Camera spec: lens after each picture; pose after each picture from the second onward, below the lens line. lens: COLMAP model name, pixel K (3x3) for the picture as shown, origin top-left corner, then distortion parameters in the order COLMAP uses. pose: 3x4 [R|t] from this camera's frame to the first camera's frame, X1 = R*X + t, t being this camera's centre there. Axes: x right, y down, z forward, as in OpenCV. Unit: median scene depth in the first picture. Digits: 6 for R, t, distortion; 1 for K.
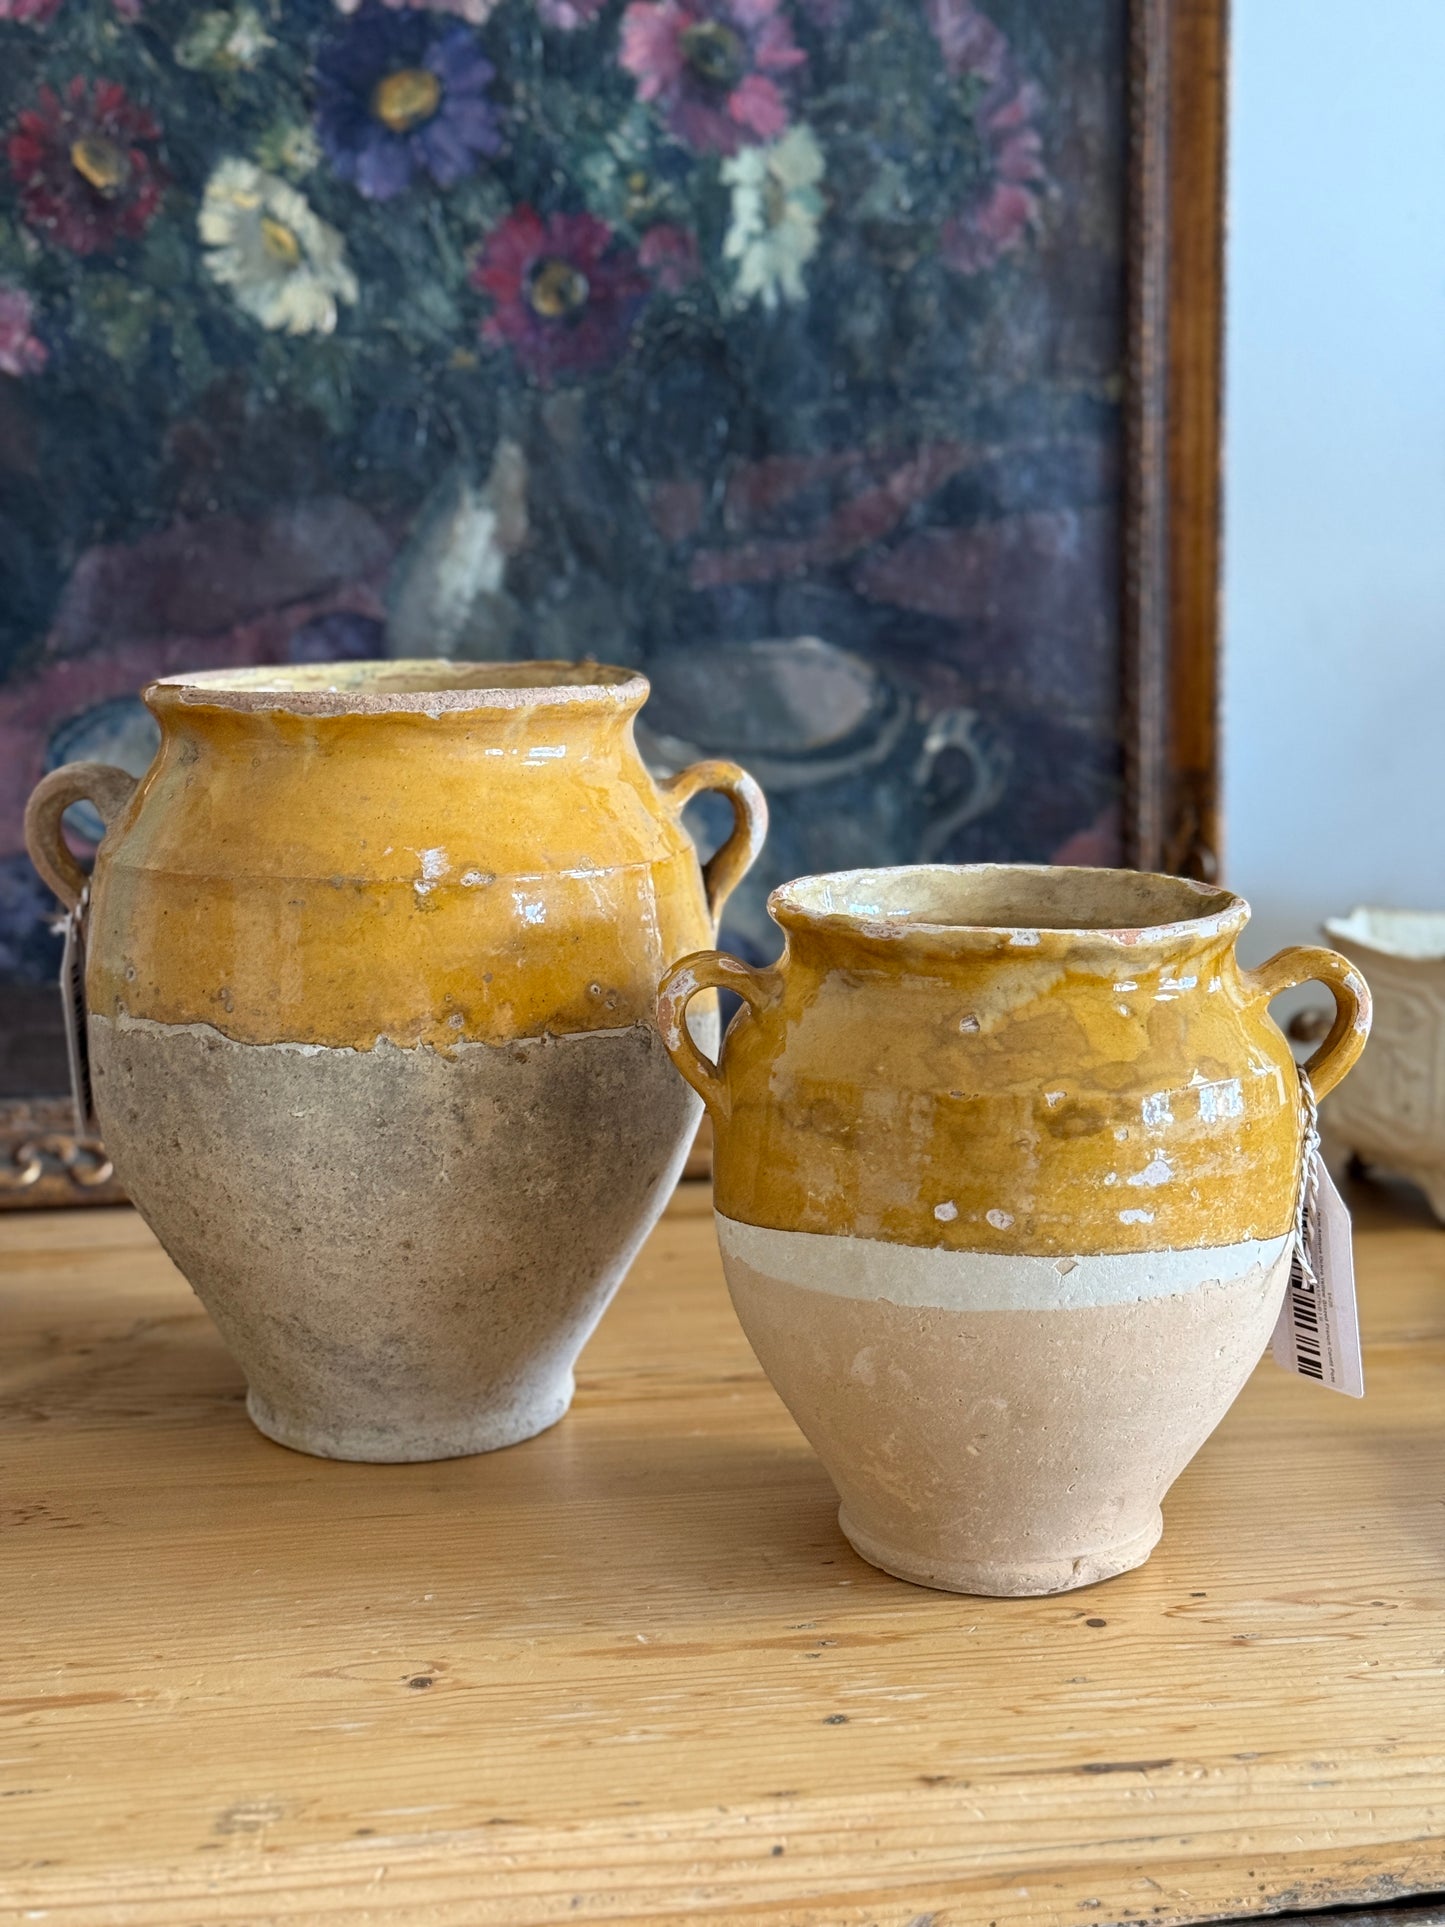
lens RADIAL K [[2714.2, 0, 721.3], [0, 2714.2, 961.6], [0, 0, 1]] dist [0.112363, 0.000000]
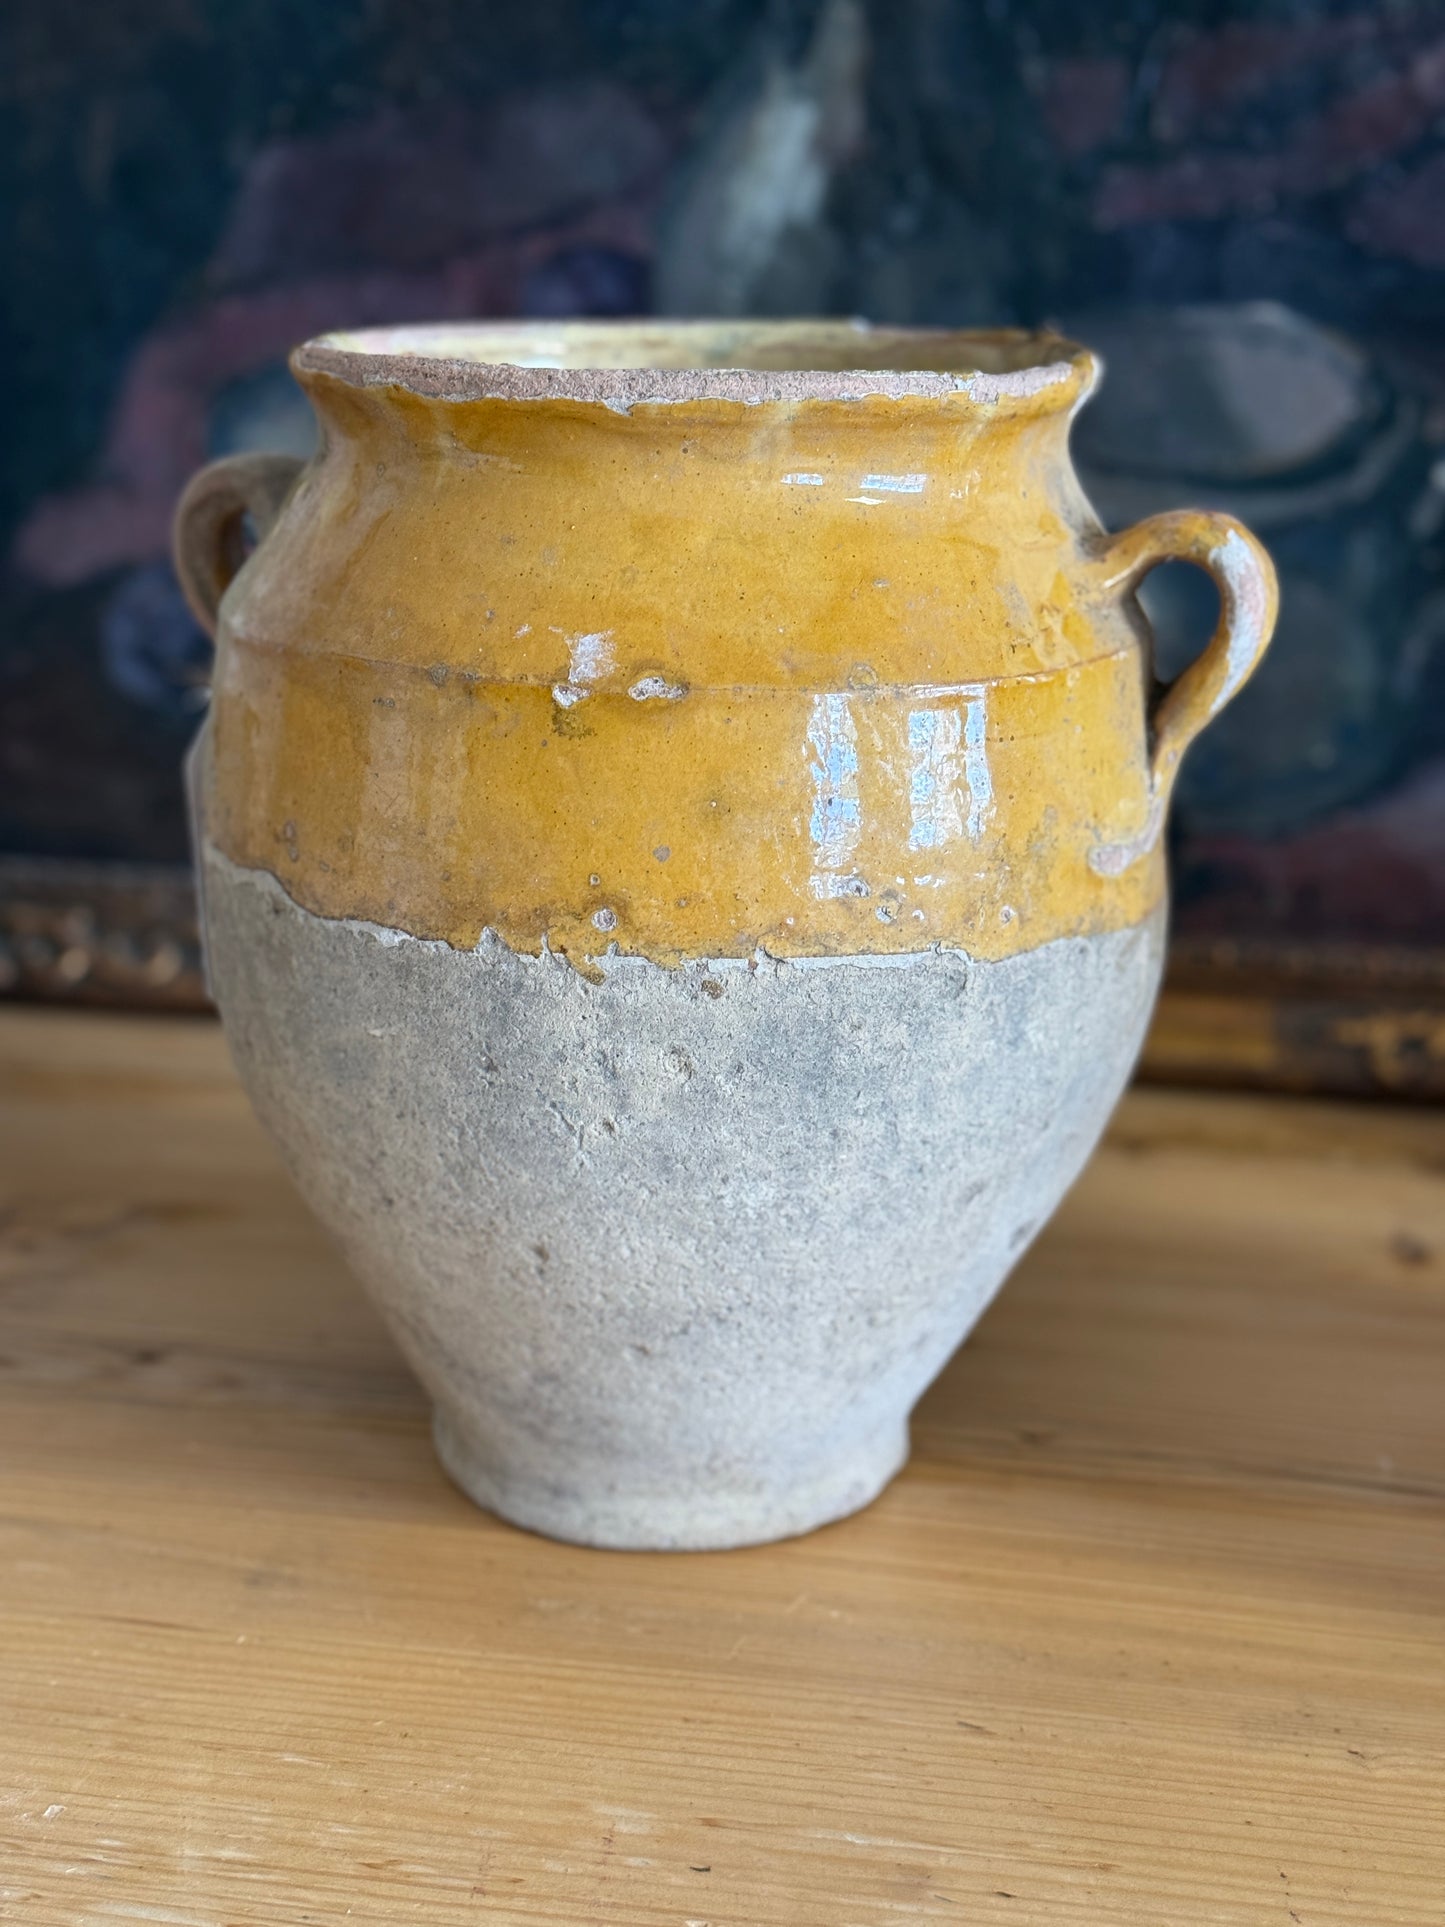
lens RADIAL K [[2714.2, 0, 724.4], [0, 2714.2, 967.6], [0, 0, 1]] dist [0.112363, 0.000000]
pose [[0.921969, 0.128953, -0.365162, 0.149880], [-0.086225, 0.987617, 0.131064, -0.049161], [0.377542, -0.089351, 0.921672, 0.439980]]
